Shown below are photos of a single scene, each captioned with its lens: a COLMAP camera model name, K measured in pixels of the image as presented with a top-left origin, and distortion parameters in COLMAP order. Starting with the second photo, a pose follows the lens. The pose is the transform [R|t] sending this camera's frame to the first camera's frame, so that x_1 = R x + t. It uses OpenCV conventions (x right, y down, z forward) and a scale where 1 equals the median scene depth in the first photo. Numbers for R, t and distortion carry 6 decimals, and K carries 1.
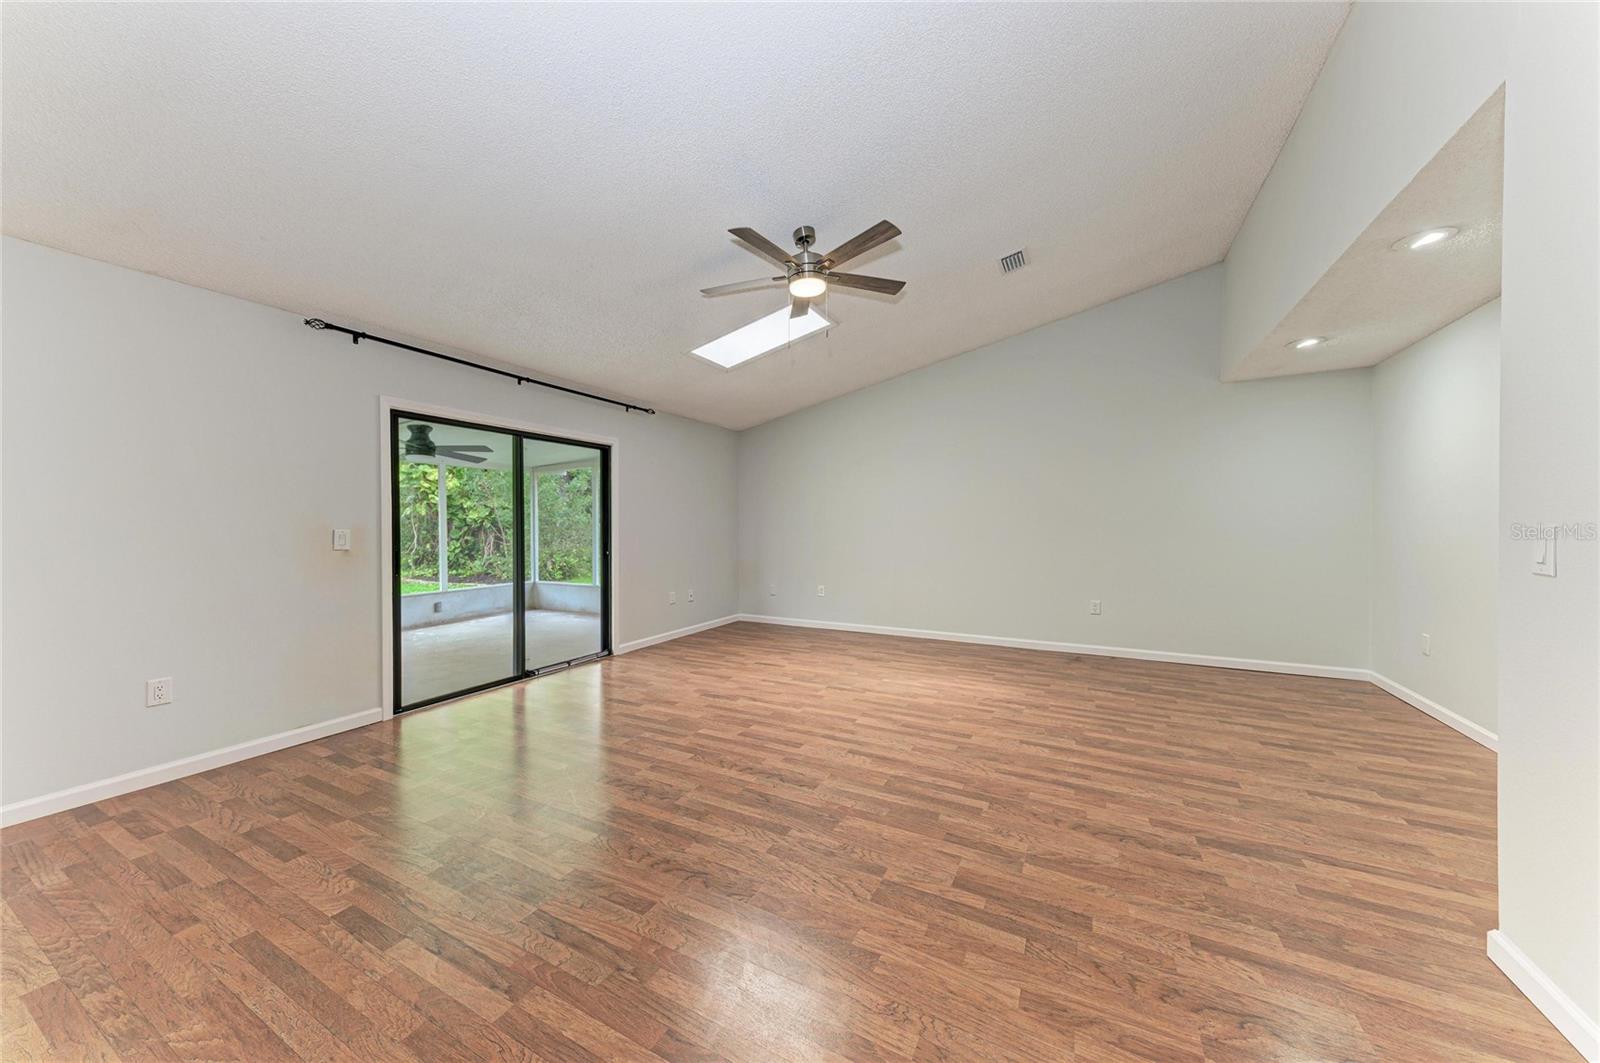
lens RADIAL K [[539.9, 0, 803.4], [0, 539.9, 528.0], [0, 0, 1]] dist [0.020147, -0.002347]
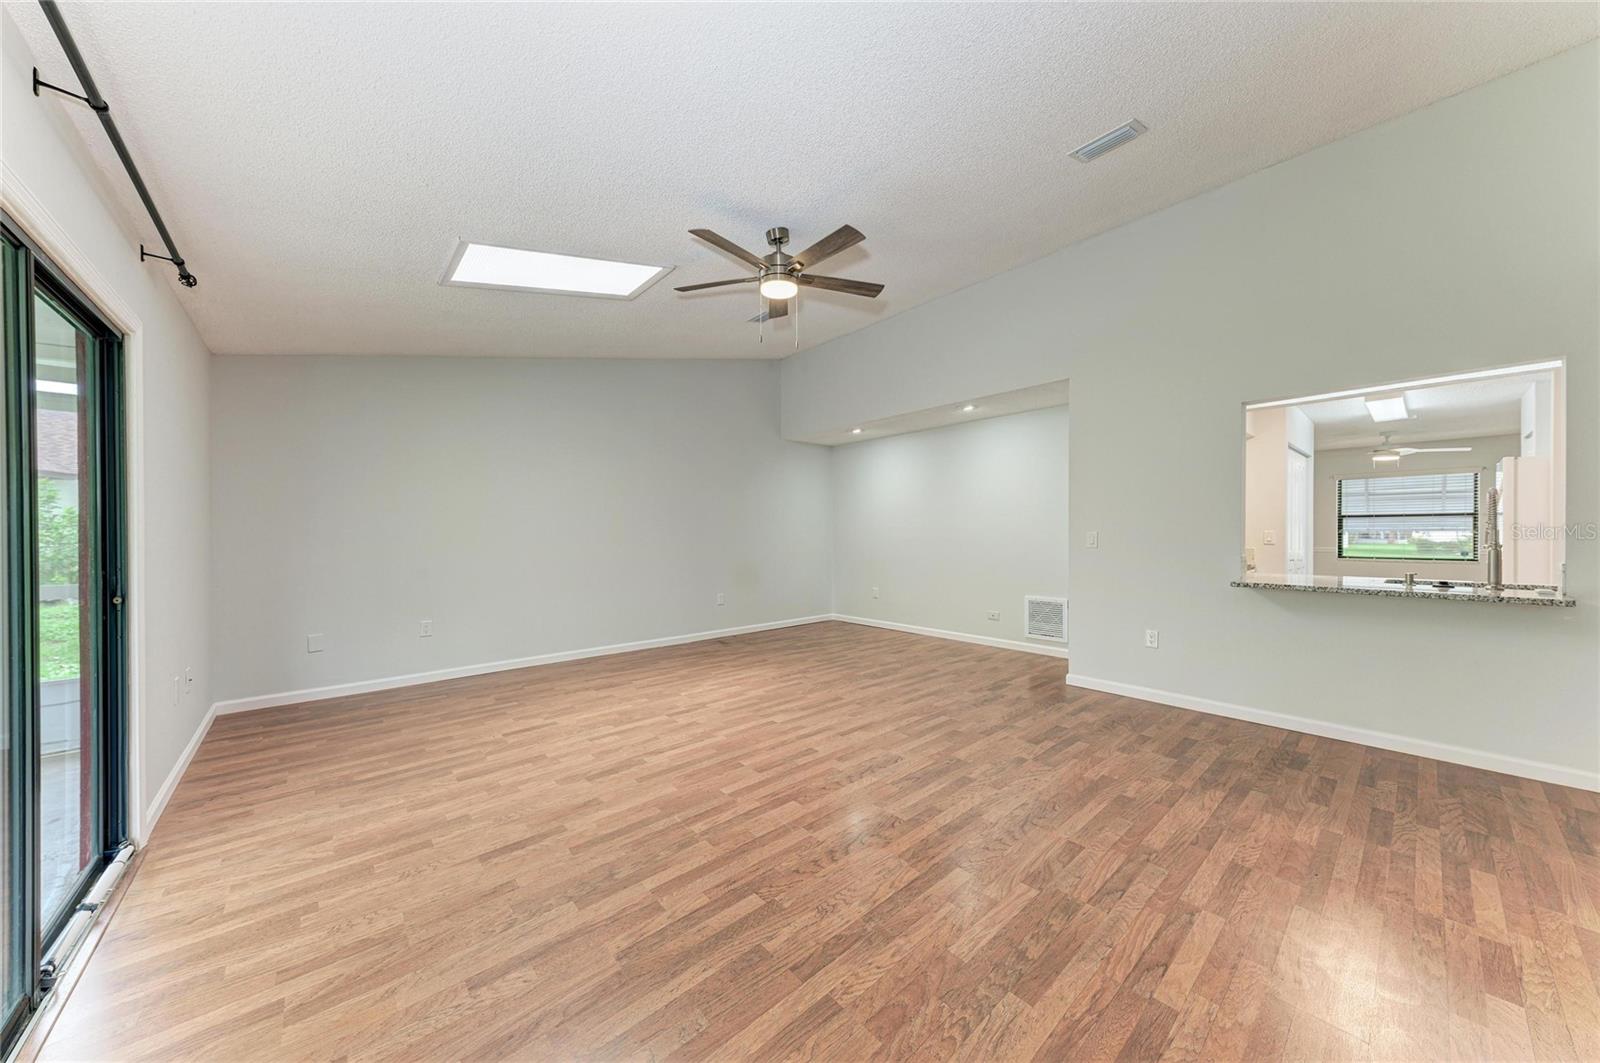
lens RADIAL K [[539.9, 0, 796.8], [0, 539.9, 534.4], [0, 0, 1]] dist [0.020147, -0.002347]
pose [[0.361437, -0.000242, 0.932397, -0.936733], [0.006767, 0.999974, -0.002363, 0.002770], [-0.932372, 0.007163, 0.361429, 0.647336]]
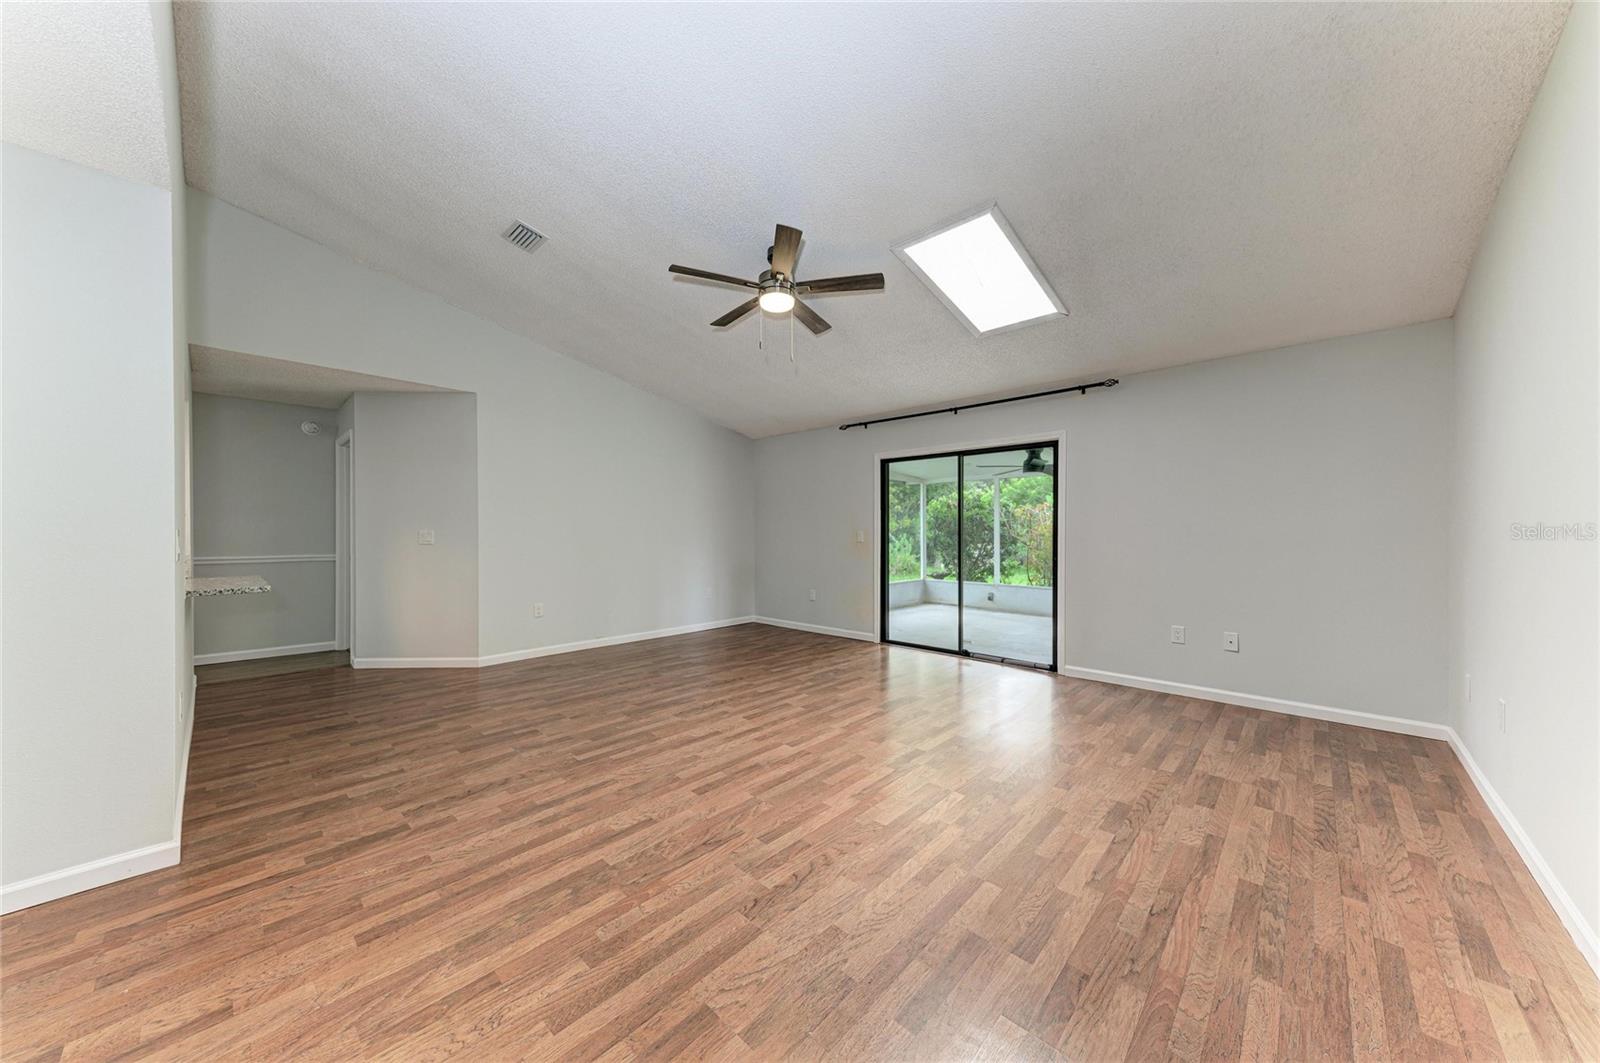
lens RADIAL K [[539.9, 0, 796.6], [0, 539.9, 572.8], [0, 0, 1]] dist [0.020147, -0.002347]
pose [[-0.269829, 0.079694, -0.959605, 1.028938], [-0.003772, 0.996474, 0.083817, -0.006178], [0.962901, 0.026236, -0.268577, 1.375277]]
